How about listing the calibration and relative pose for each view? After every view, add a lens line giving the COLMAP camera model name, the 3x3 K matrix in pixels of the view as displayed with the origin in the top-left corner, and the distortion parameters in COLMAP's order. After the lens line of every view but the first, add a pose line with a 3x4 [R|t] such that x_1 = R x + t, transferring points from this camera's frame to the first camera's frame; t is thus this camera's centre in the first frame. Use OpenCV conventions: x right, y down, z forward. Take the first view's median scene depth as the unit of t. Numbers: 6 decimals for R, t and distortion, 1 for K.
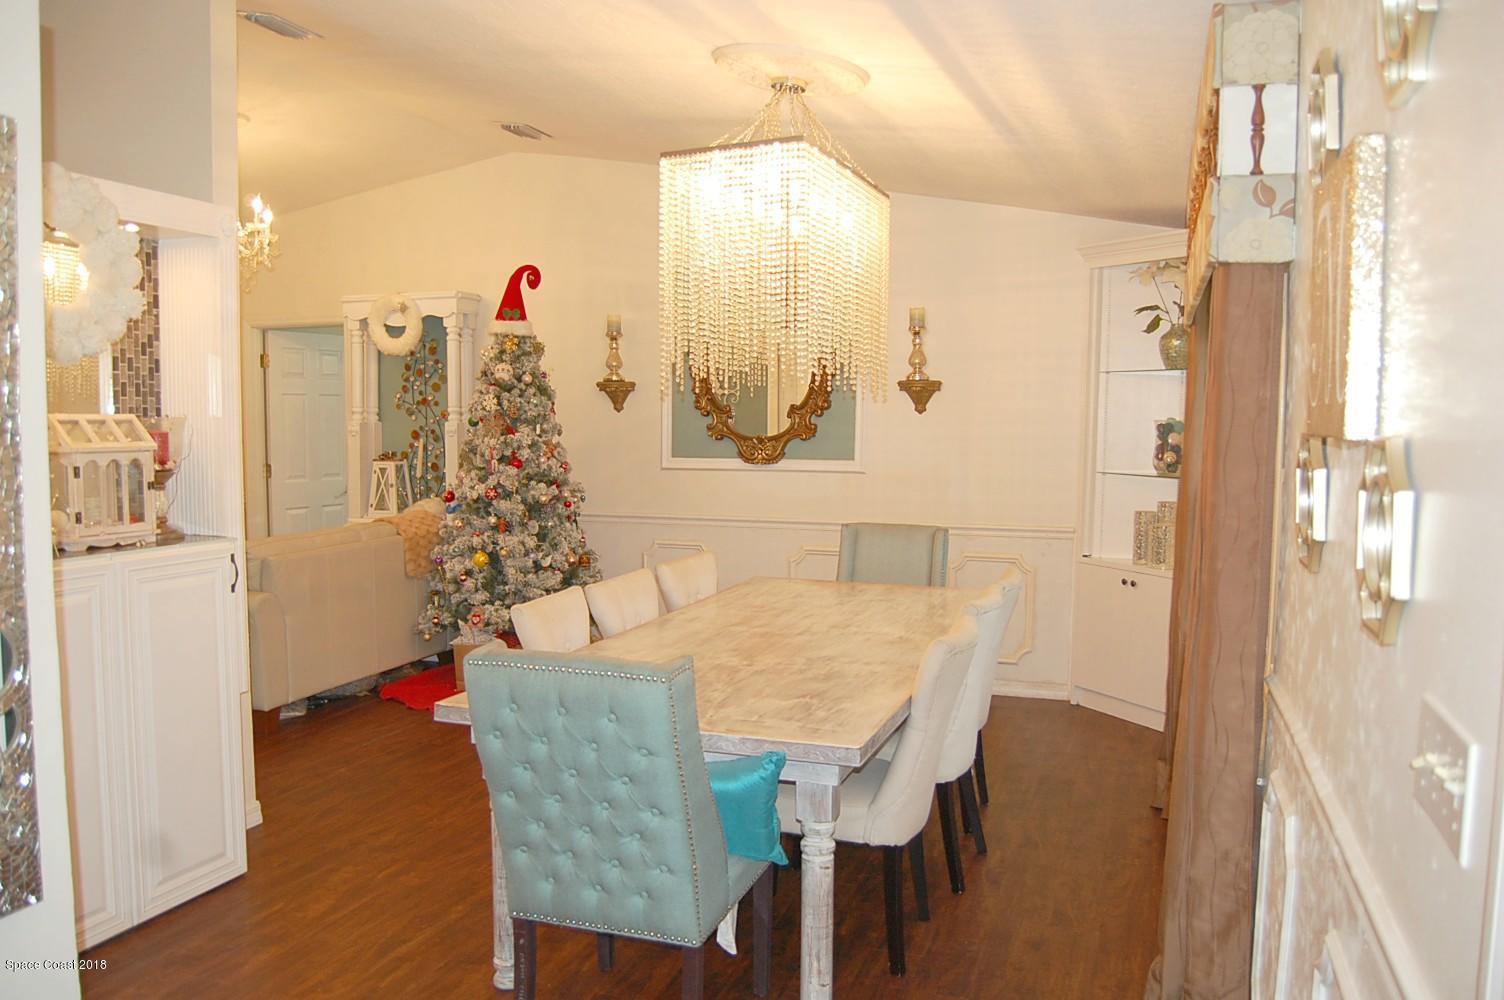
lens RADIAL K [[1167.3, 0, 754.5], [0, 1167.3, 508.1], [0, 0, 1]] dist [-0.095033, 0.039175]
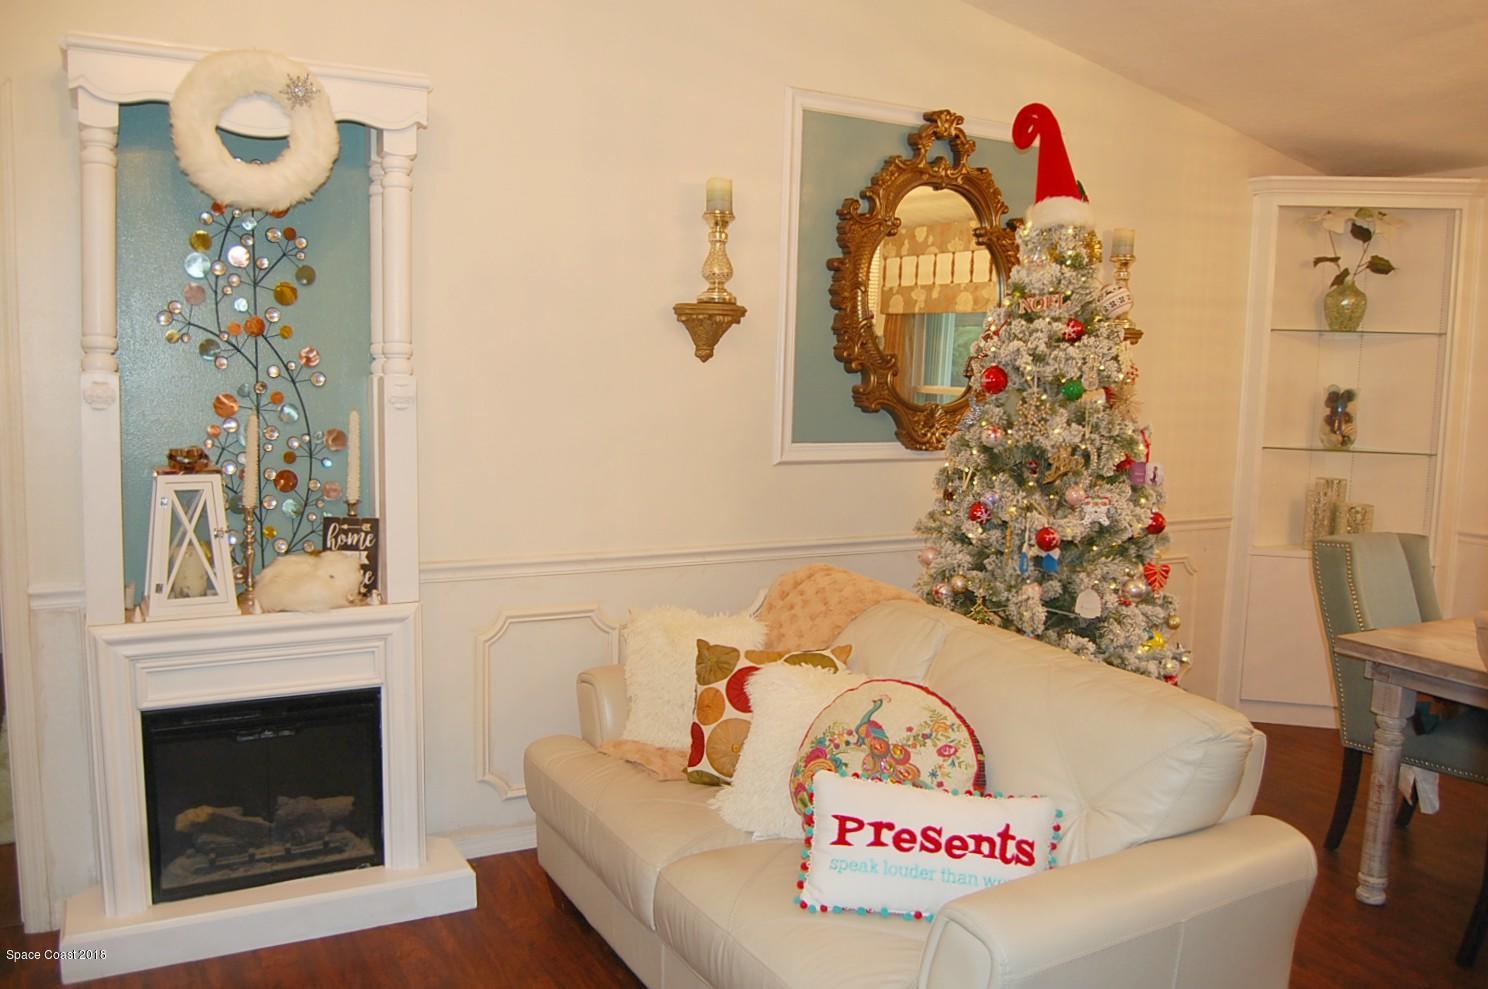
lens RADIAL K [[1154.8, 0, 746.5], [0, 1154.8, 502.5], [0, 0, 1]] dist [-0.095033, 0.039175]
pose [[0.672836, -0.075512, 0.735928, -0.508475], [0.035333, 0.996922, 0.069988, -0.054920], [-0.738948, -0.021088, 0.673433, 0.636325]]
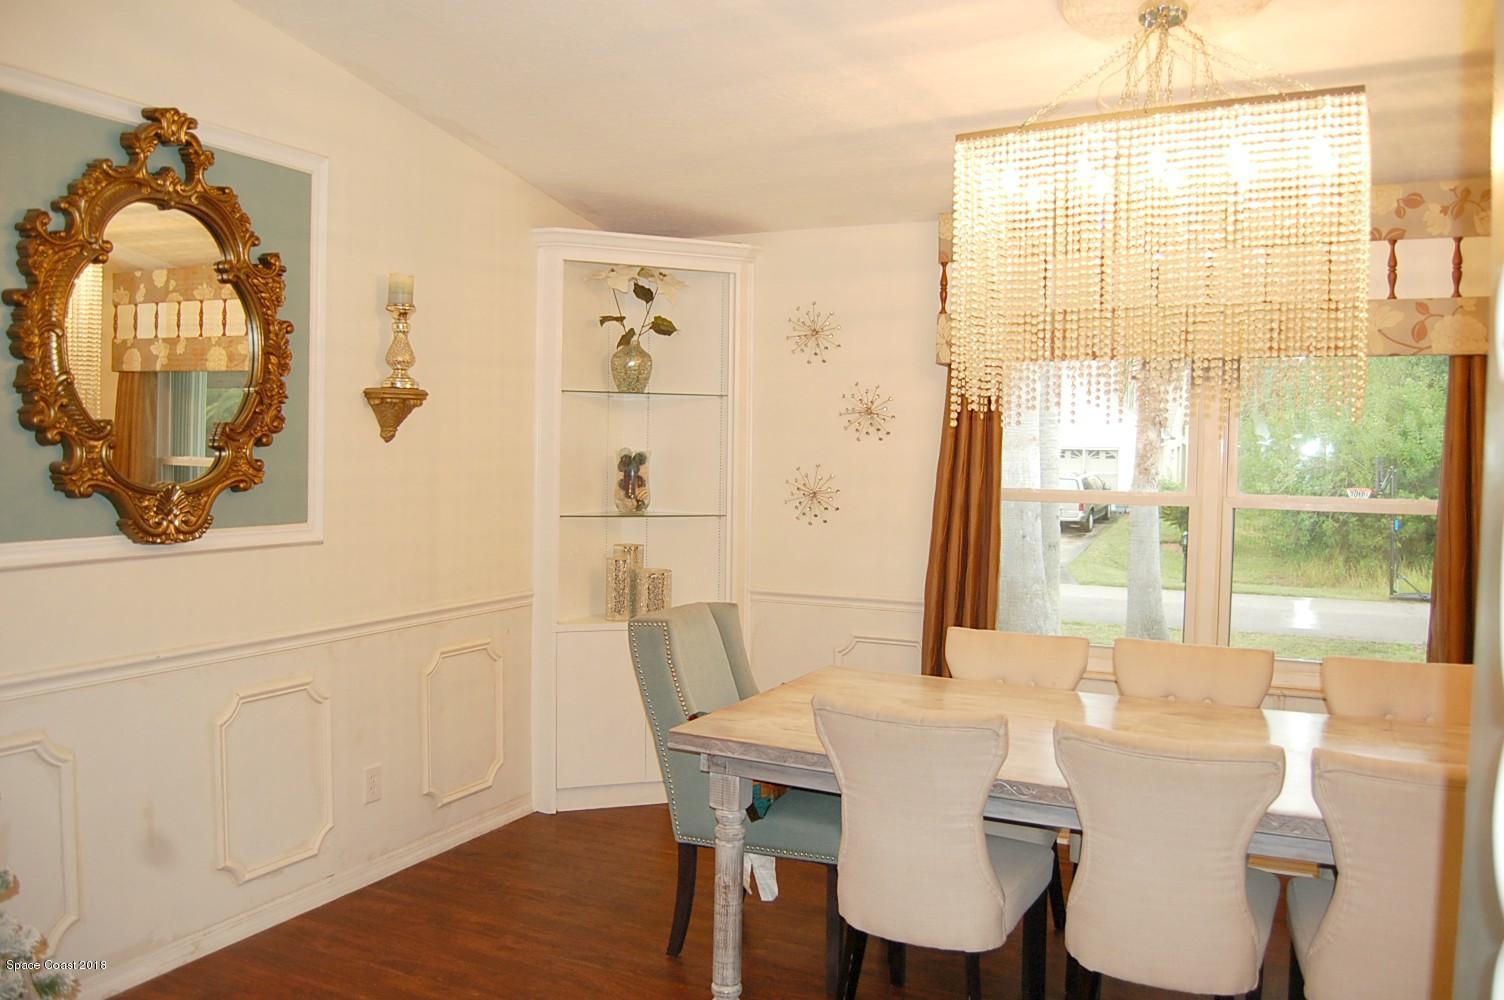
lens RADIAL K [[1167.3, 0, 754.5], [0, 1167.3, 508.1], [0, 0, 1]] dist [-0.095033, 0.039175]
pose [[0.123519, -0.055028, 0.990815, -0.425705], [0.058416, 0.997133, 0.048096, -0.059116], [-0.990621, 0.051938, 0.126379, 0.677429]]
